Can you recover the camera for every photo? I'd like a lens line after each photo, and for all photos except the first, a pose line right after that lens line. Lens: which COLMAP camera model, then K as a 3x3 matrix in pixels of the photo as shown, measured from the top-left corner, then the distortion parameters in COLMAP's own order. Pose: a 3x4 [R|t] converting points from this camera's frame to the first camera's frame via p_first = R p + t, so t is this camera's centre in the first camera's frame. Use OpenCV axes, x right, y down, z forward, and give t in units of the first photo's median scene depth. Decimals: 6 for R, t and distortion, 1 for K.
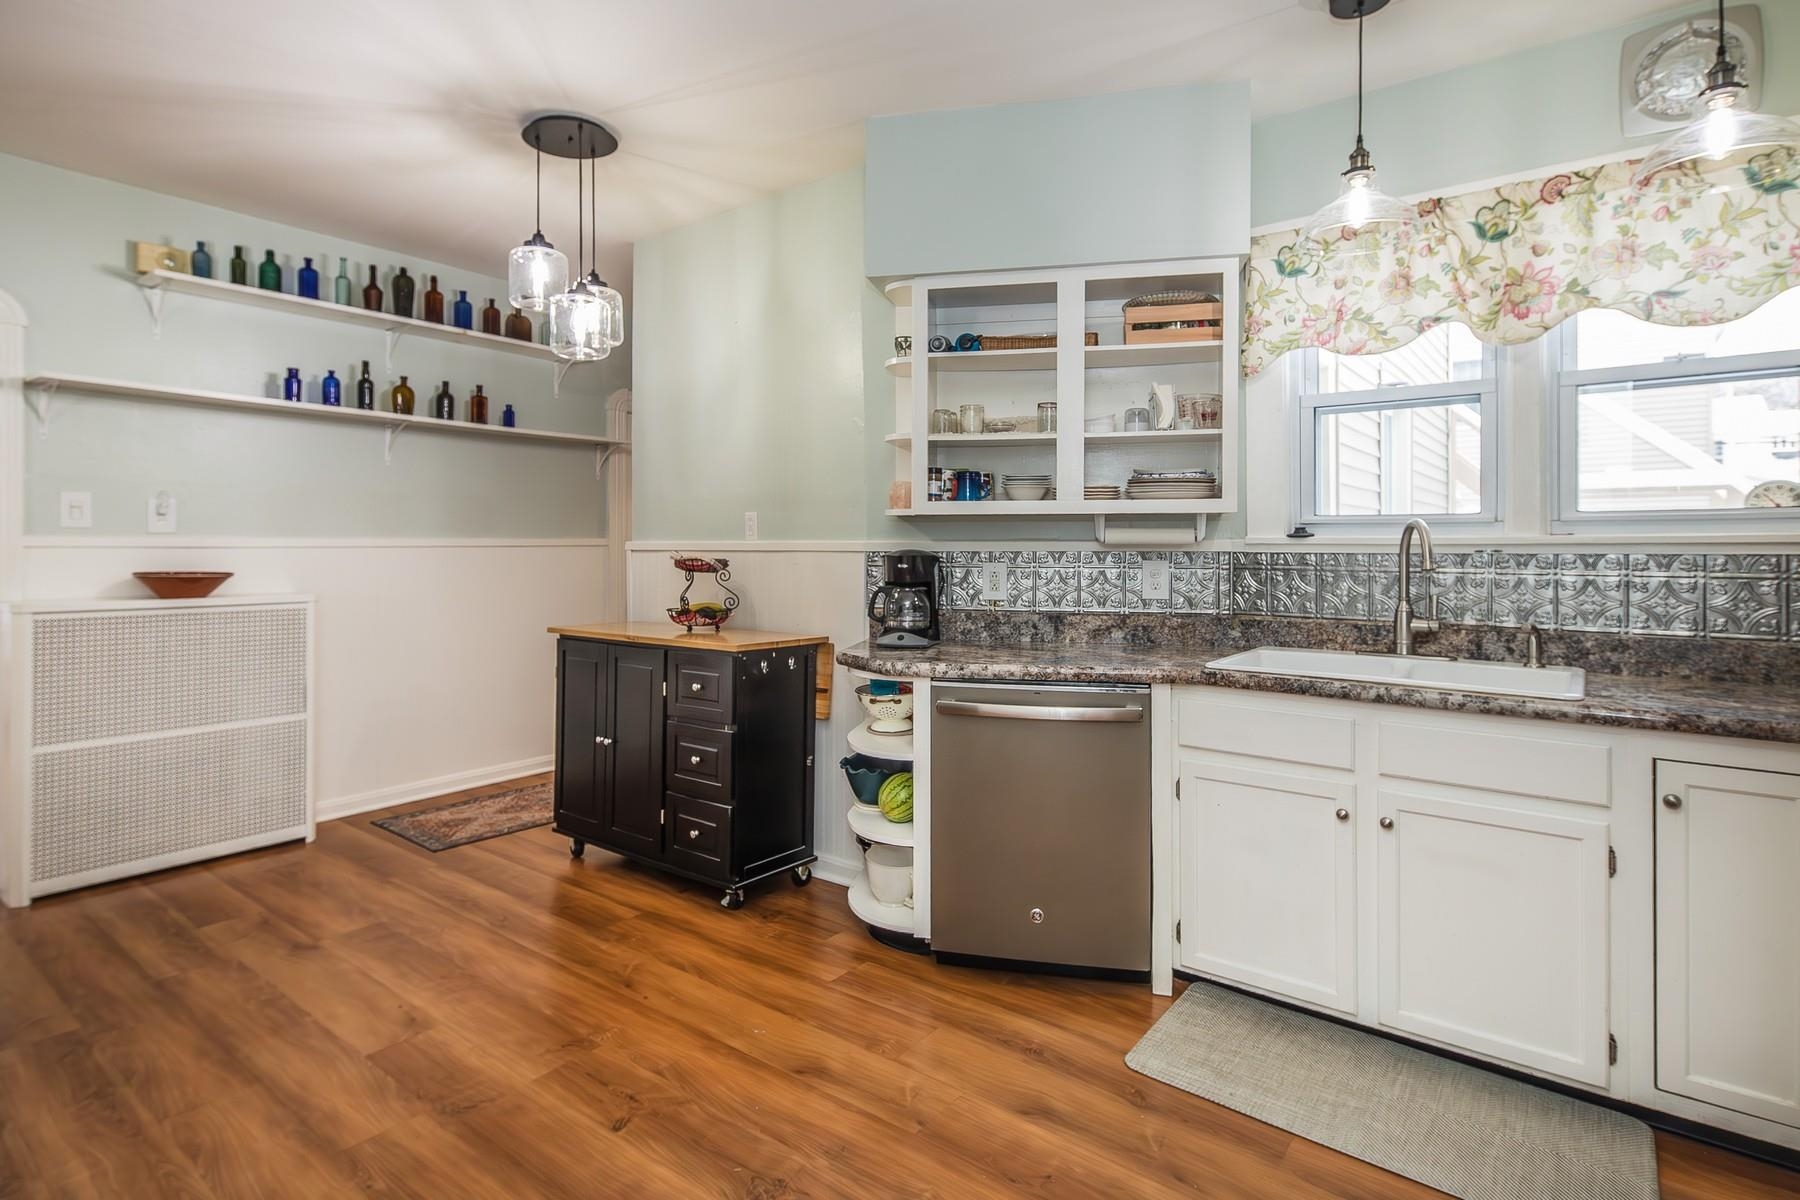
lens RADIAL K [[947.4, 0, 928.4], [0, 947.4, 539.9], [0, 0, 1]] dist [0.001876, -0.000291]
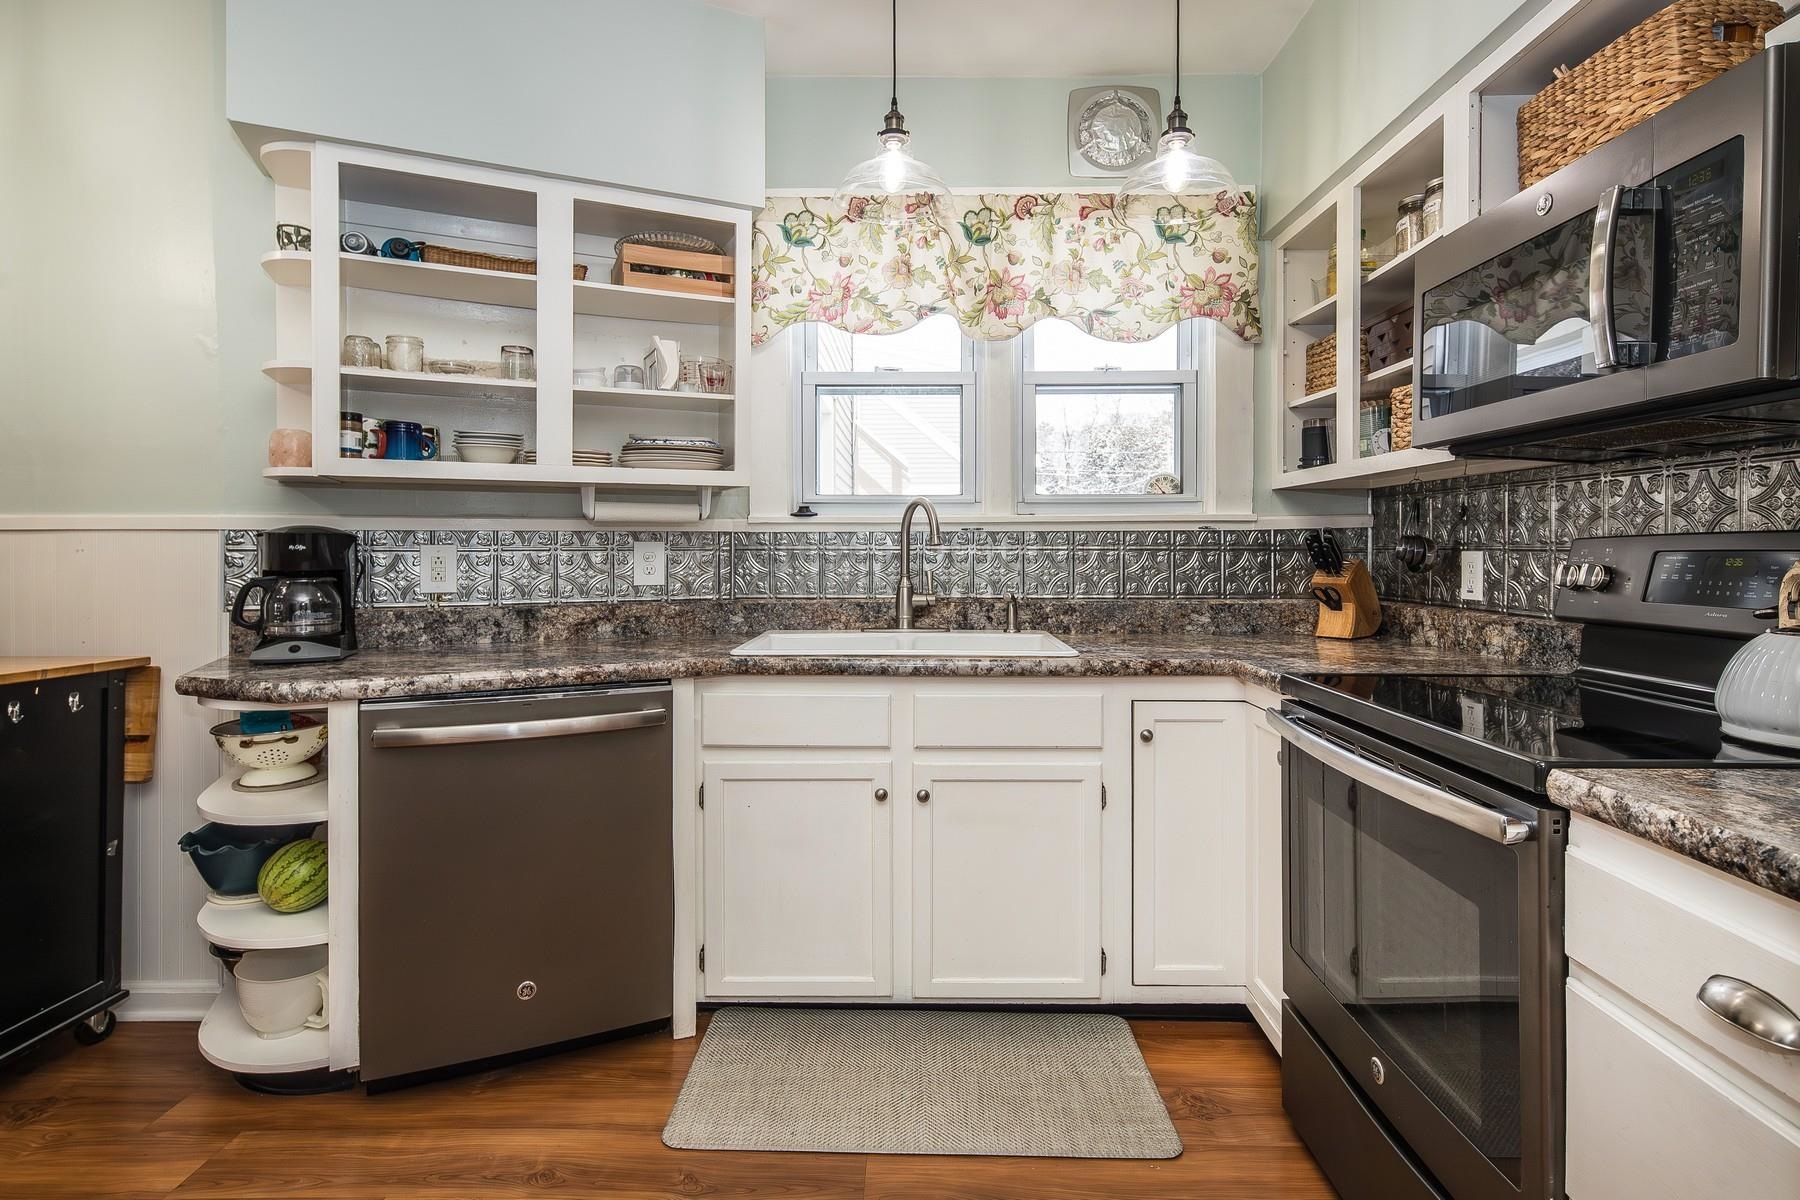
lens RADIAL K [[892.2, 0, 948.2], [0, 892.2, 549.5], [0, 0, 1]] dist [0.001244, 0.000787]
pose [[0.793370, -0.002702, 0.608733, -0.051498], [0.000235, 0.999991, 0.004132, 0.028782], [-0.608739, -0.003135, 0.793364, 0.190398]]
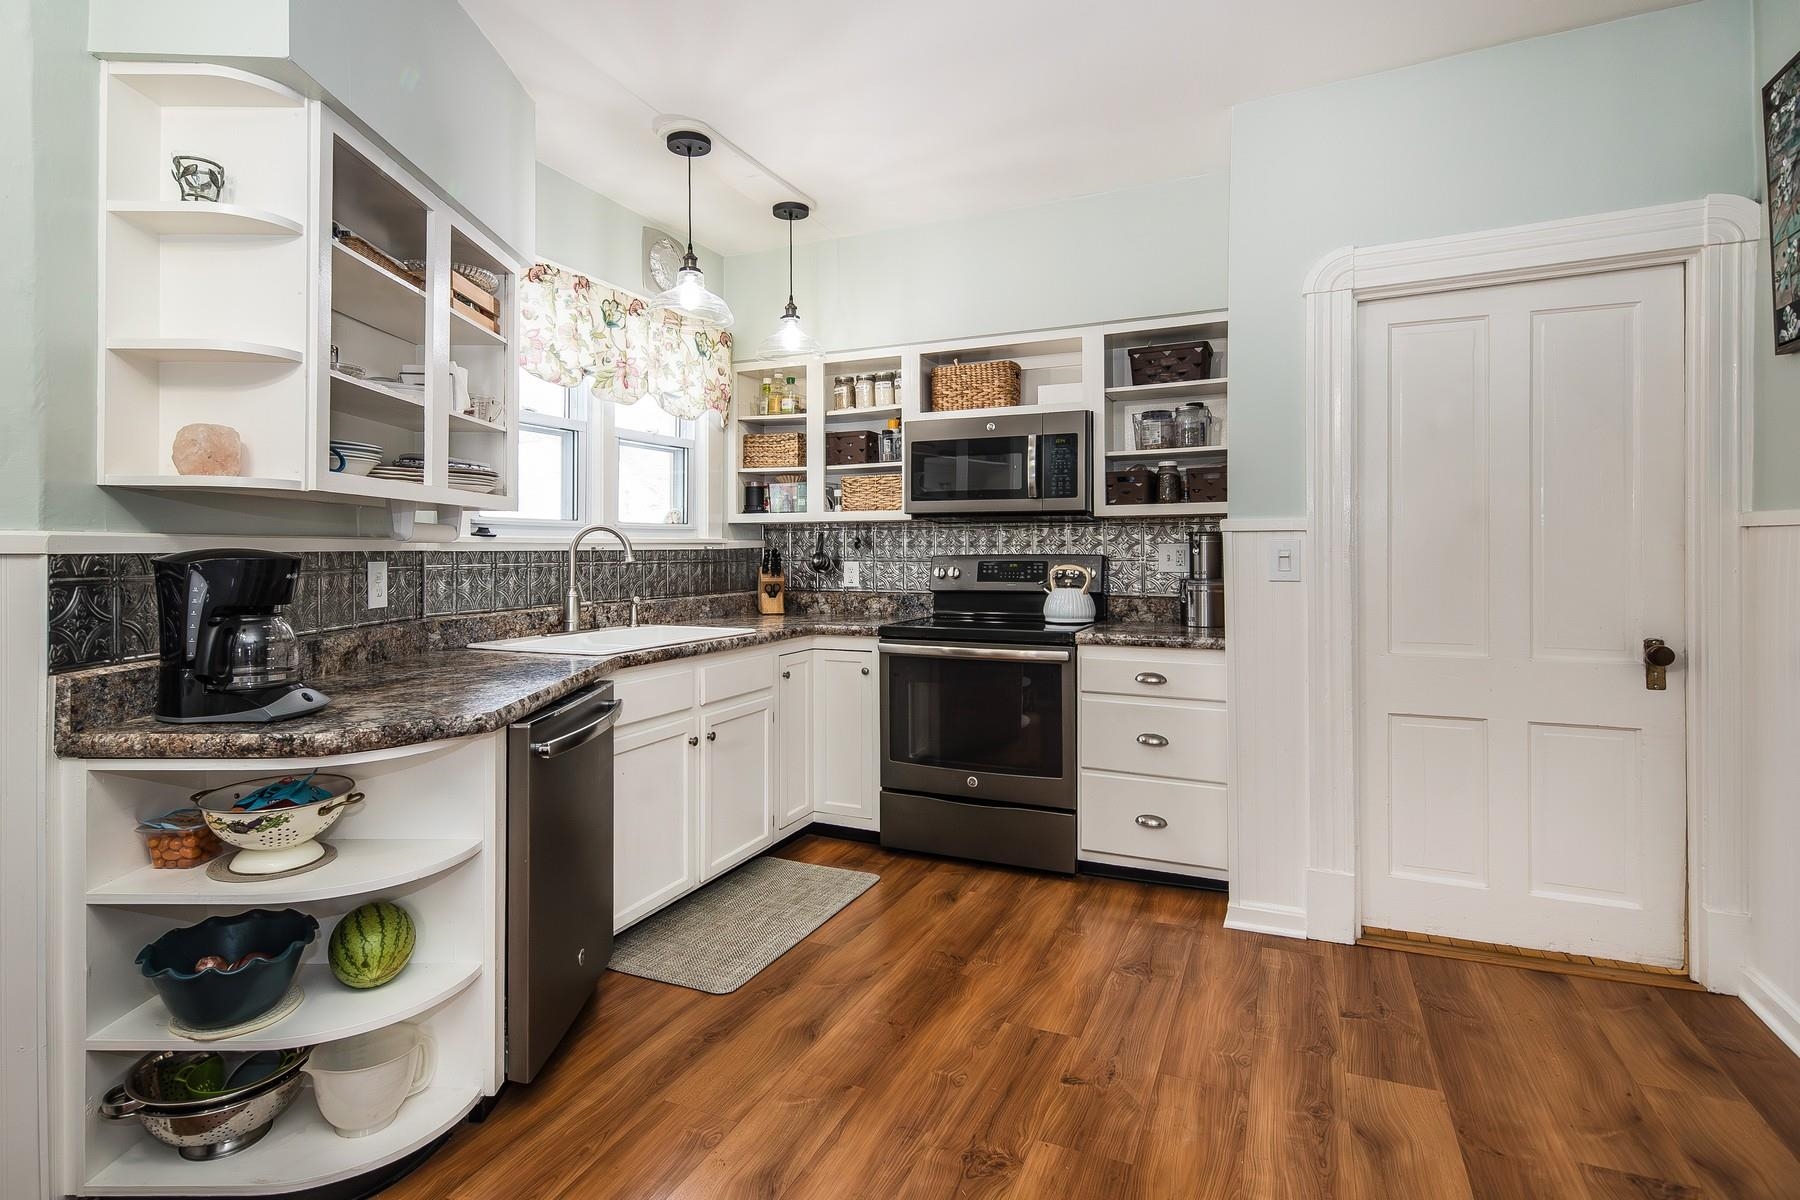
lens RADIAL K [[875.7, 0, 849.1], [0, 875.7, 541.3], [0, 0, 1]] dist [0.002553, 0.000367]
pose [[-0.192074, 0.008483, 0.981344, -0.678565], [0.000476, 0.999963, -0.008551, 0.011532], [-0.981380, -0.001175, -0.192071, 0.829763]]
